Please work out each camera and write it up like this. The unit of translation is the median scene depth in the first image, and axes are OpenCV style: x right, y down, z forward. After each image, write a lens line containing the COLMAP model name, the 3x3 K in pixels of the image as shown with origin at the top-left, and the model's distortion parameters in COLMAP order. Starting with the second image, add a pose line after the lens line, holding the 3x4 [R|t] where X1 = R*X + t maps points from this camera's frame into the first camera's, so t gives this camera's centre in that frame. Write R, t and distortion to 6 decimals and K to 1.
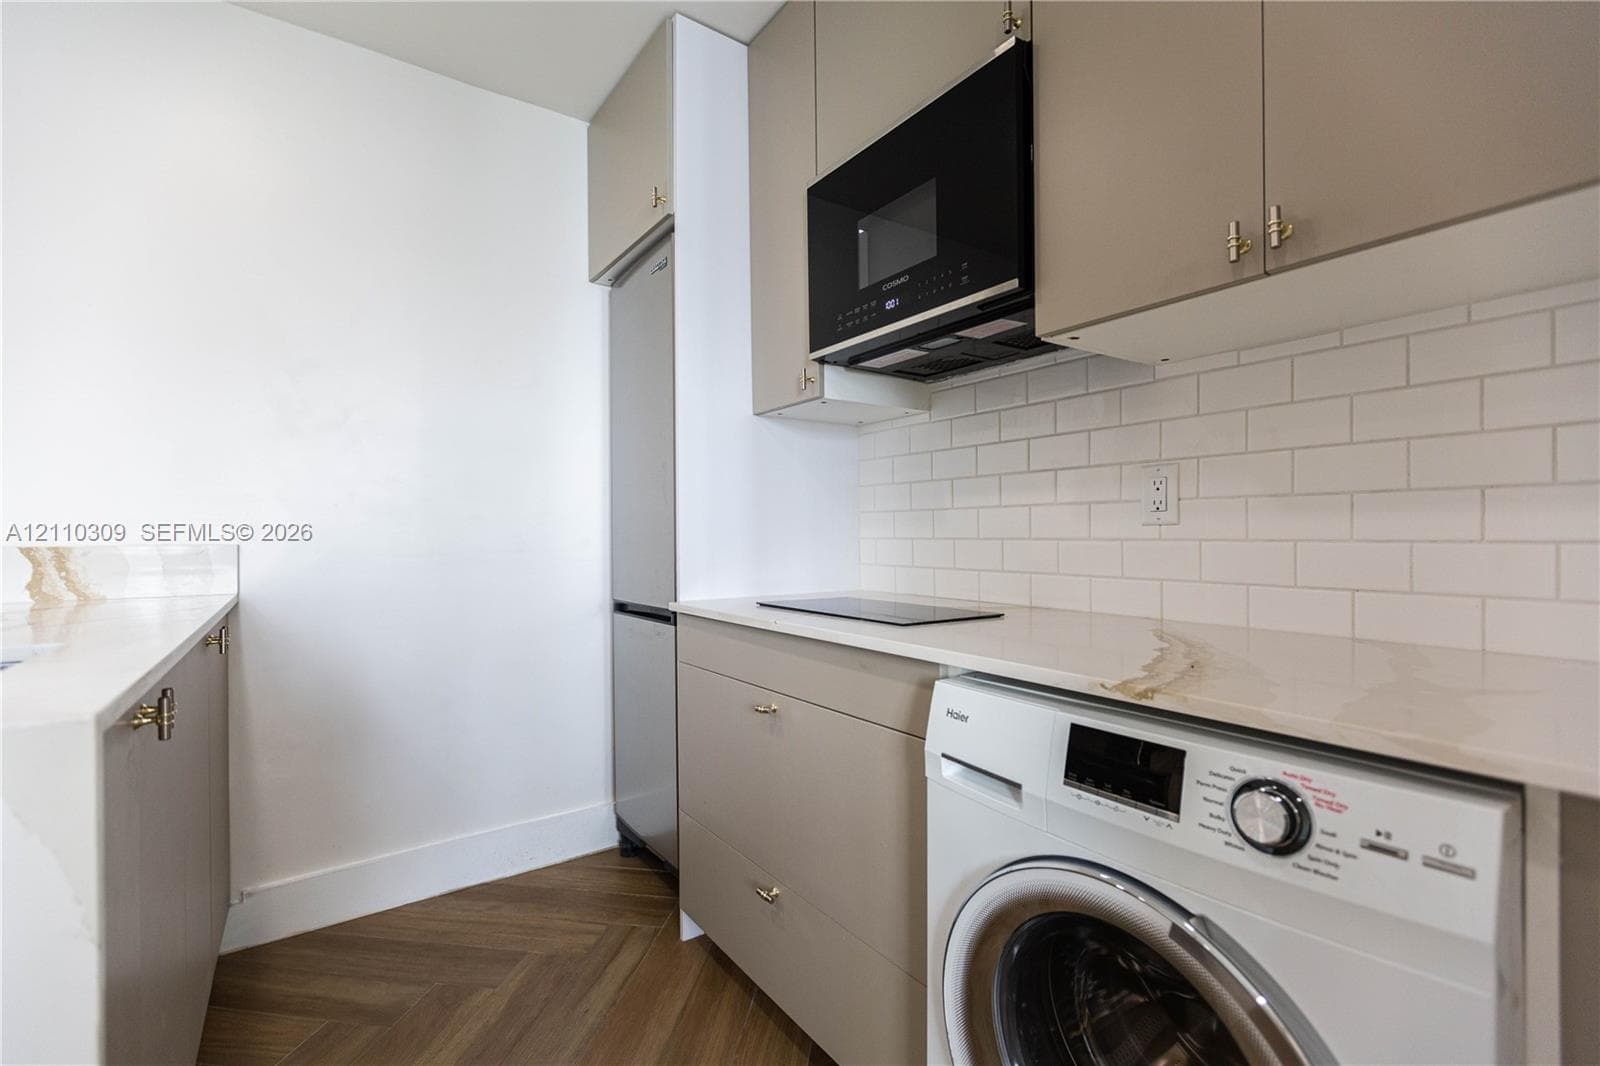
lens RADIAL K [[703.7, 0, 800.0], [0, 703.7, 533.0], [0, 0, 1]] dist [-0.000038, -0.000196]
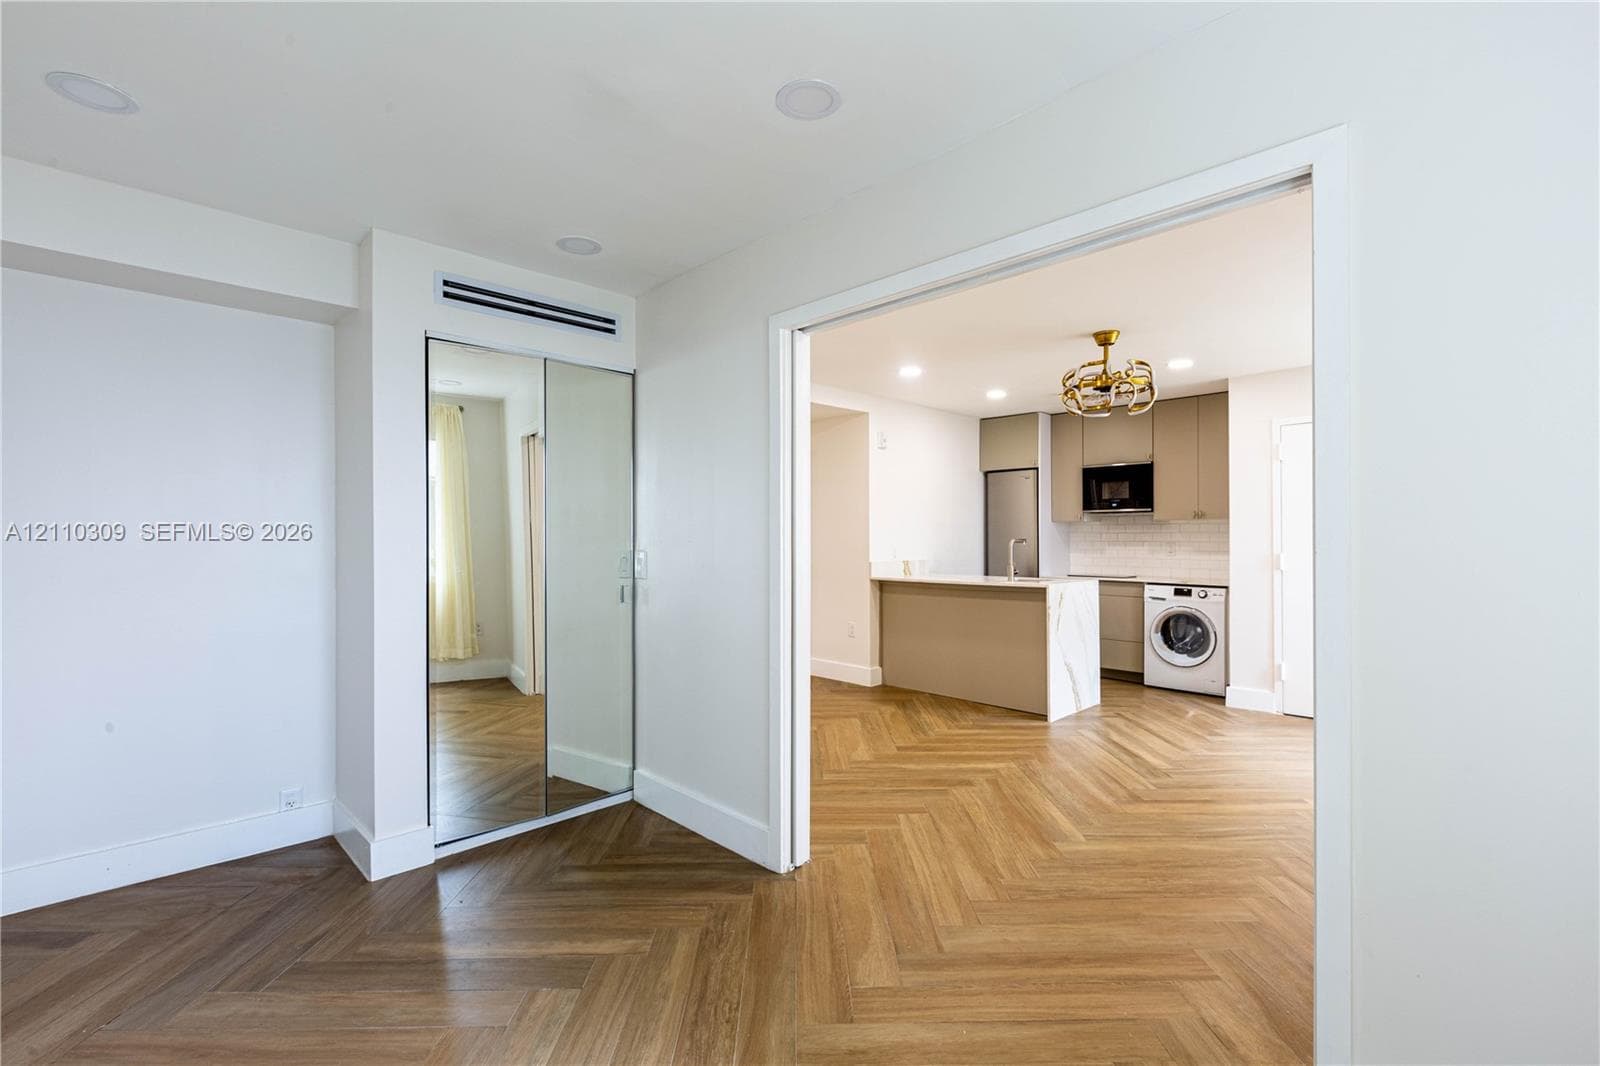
lens RADIAL K [[709.8, 0, 800.0], [0, 709.8, 533.0], [0, 0, 1]] dist [-0.001587, -0.000651]
pose [[0.987713, 0.006796, 0.156131, -2.551330], [-0.006942, 0.999976, 0.000387, -0.145477], [-0.156125, -0.001466, 0.987736, -3.123397]]
